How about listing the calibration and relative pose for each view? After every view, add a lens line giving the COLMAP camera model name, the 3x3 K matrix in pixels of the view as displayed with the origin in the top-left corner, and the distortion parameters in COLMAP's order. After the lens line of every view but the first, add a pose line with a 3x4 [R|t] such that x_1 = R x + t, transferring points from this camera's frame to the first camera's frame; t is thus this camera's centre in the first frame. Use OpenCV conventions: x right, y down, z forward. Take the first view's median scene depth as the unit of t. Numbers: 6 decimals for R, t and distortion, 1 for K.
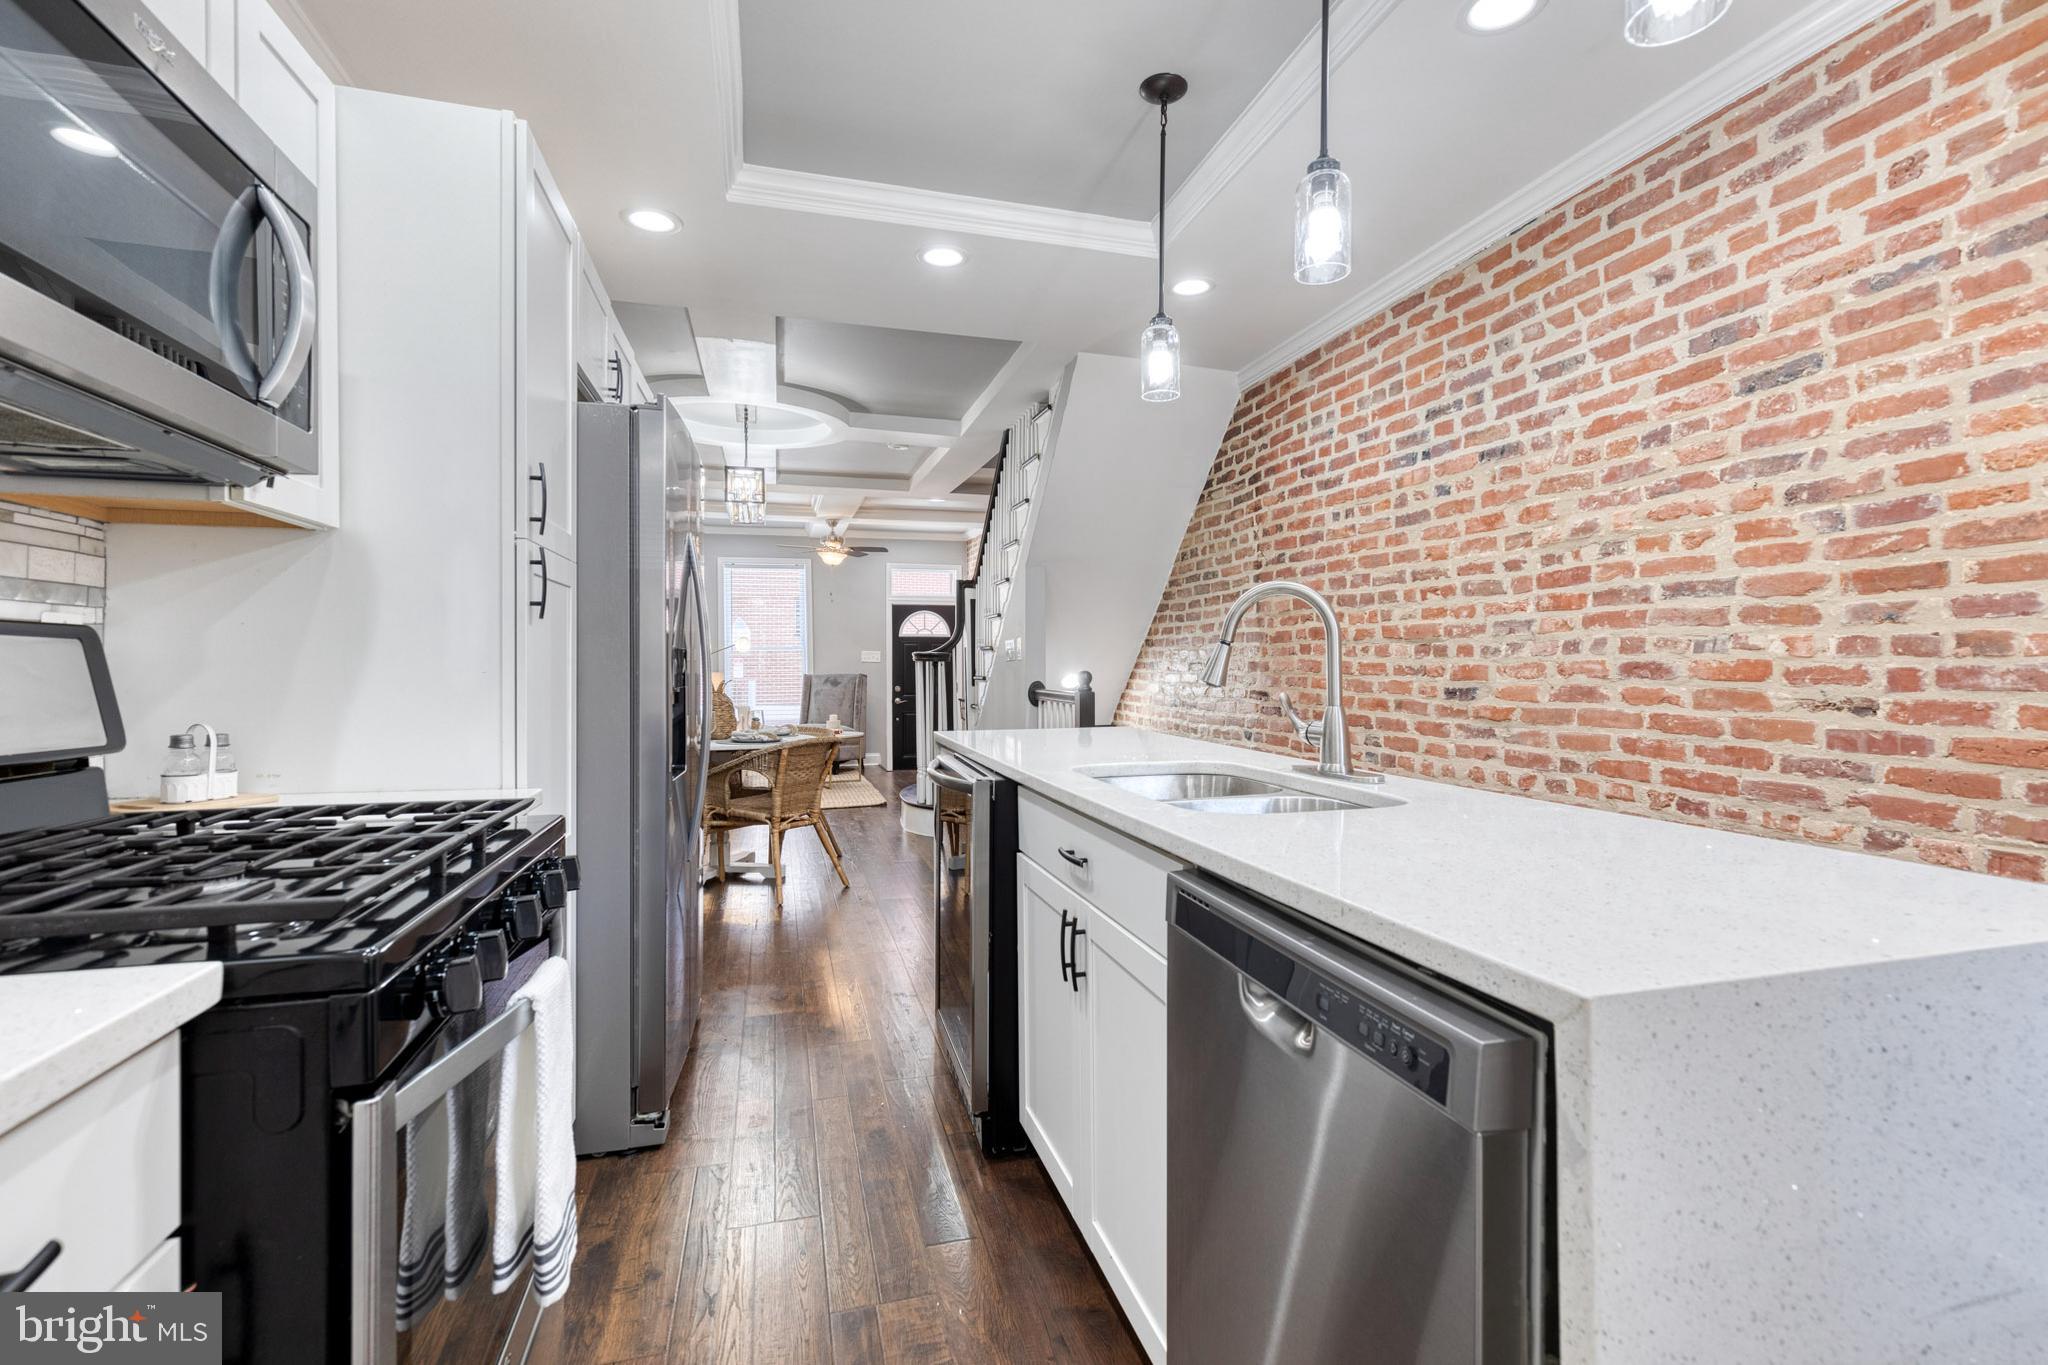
lens RADIAL K [[937.5, 0, 1036.4], [0, 937.5, 674.7], [0, 0, 1]] dist [0.009533, -0.000779]
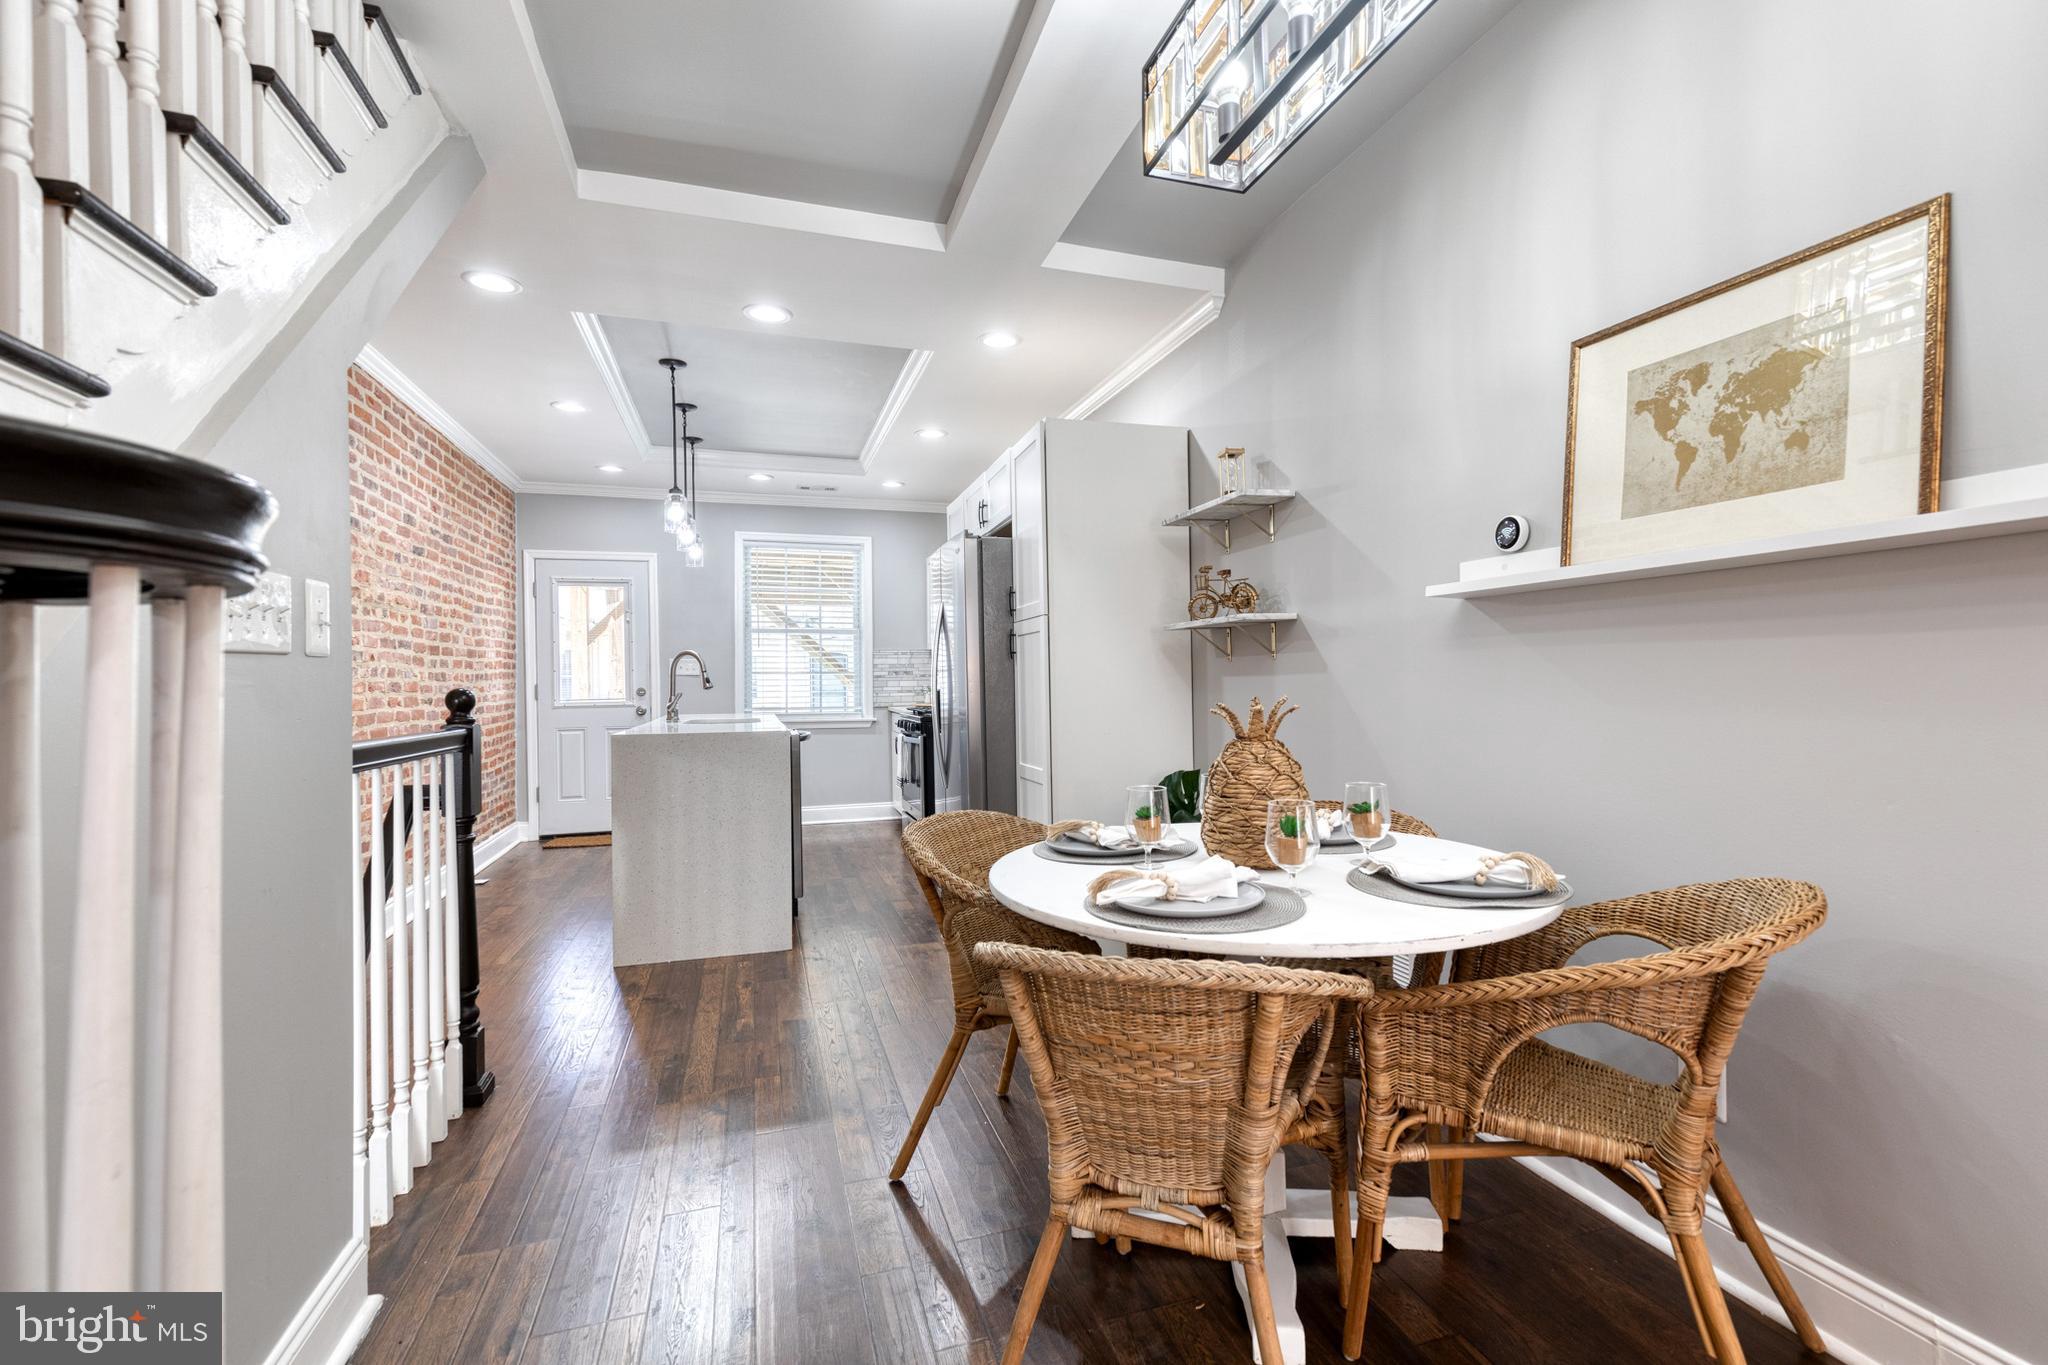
lens RADIAL K [[937.5, 0, 1050.4], [0, 937.5, 680.9], [0, 0, 1]] dist [0.009533, -0.000779]
pose [[-0.999174, 0.013765, -0.038239, -0.377835], [0.013414, 0.999866, 0.009436, -0.012459], [0.038364, 0.008916, -0.999224, 2.095424]]
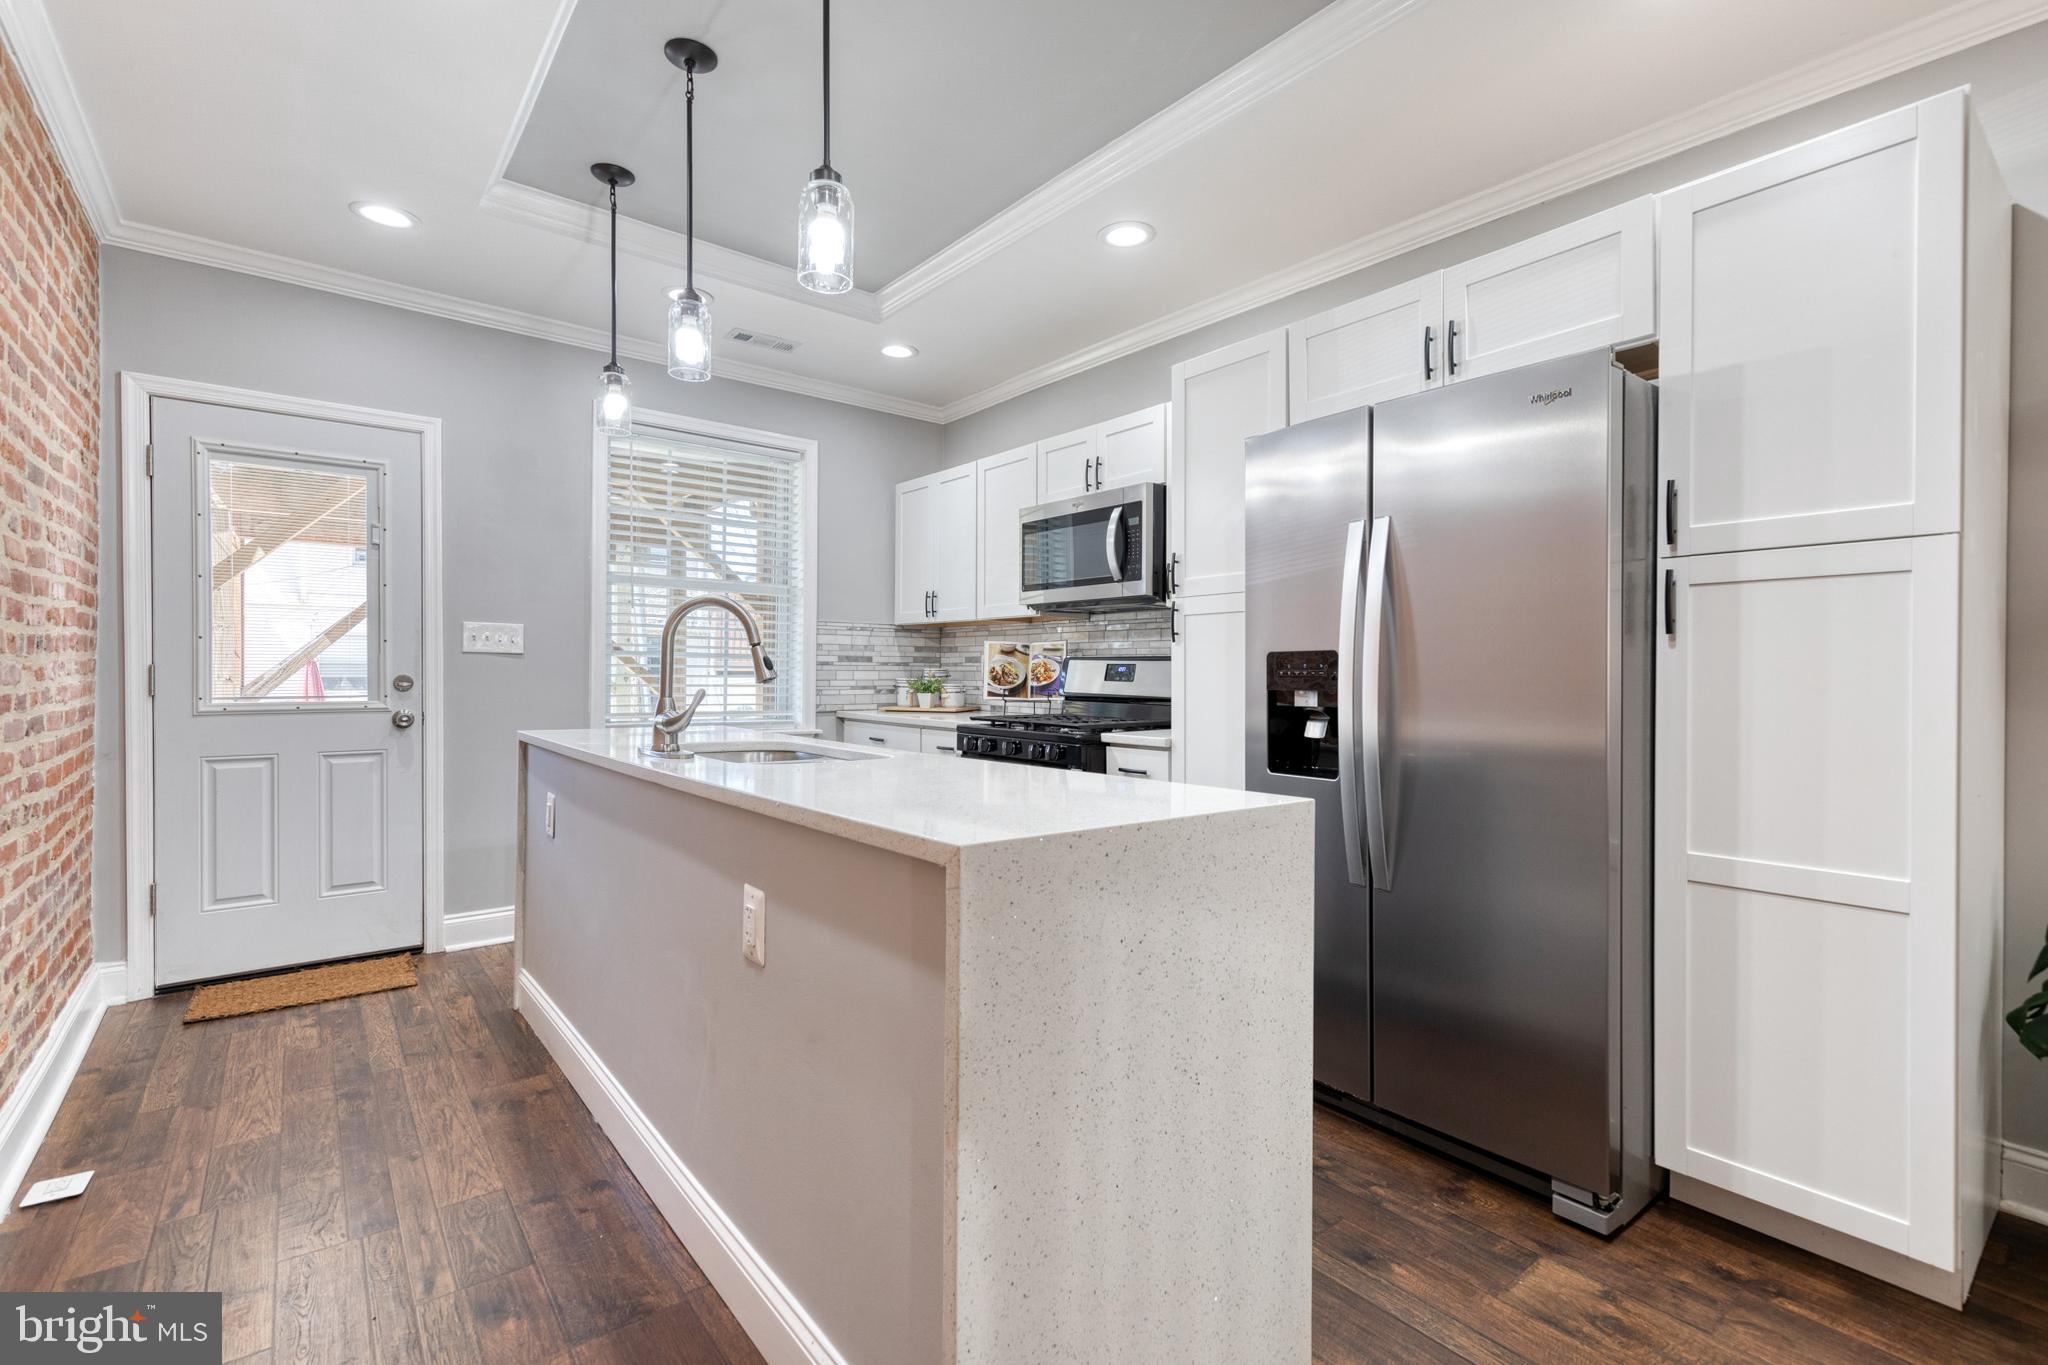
lens RADIAL K [[937.5, 0, 1061.4], [0, 937.5, 681.6], [0, 0, 1]] dist [0.009533, -0.000779]
pose [[-0.915353, -0.000546, -0.402653, 0.191781], [-0.007919, 0.999830, 0.016647, -0.006503], [0.402575, 0.018426, -0.915201, 1.274665]]
